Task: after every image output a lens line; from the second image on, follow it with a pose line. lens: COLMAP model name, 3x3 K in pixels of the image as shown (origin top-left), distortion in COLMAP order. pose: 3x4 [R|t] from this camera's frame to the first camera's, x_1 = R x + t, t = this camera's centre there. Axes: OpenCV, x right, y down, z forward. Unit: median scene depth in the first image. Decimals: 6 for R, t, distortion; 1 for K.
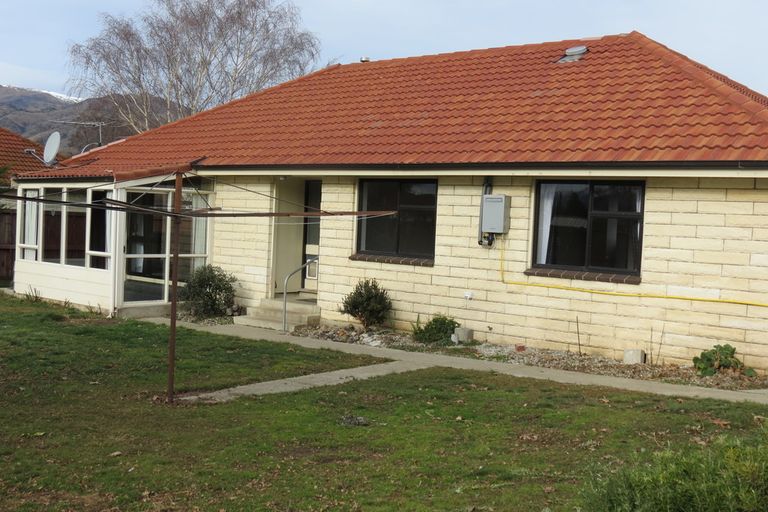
lens RADIAL K [[909.6, 0, 384.8], [0, 909.6, 255.7], [0, 0, 1]] dist [-0.050581, 0.000000]
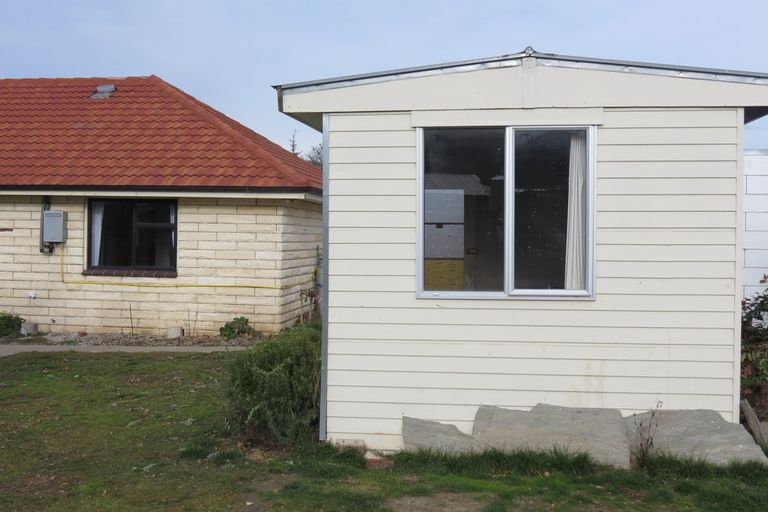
lens RADIAL K [[909.6, 0, 384.1], [0, 909.6, 254.4], [0, 0, 1]] dist [-0.050581, 0.000000]
pose [[0.846859, -0.038720, 0.530406, -0.155129], [0.040399, 0.999148, 0.008437, -0.001184], [-0.530281, 0.014283, 0.847702, -0.271955]]
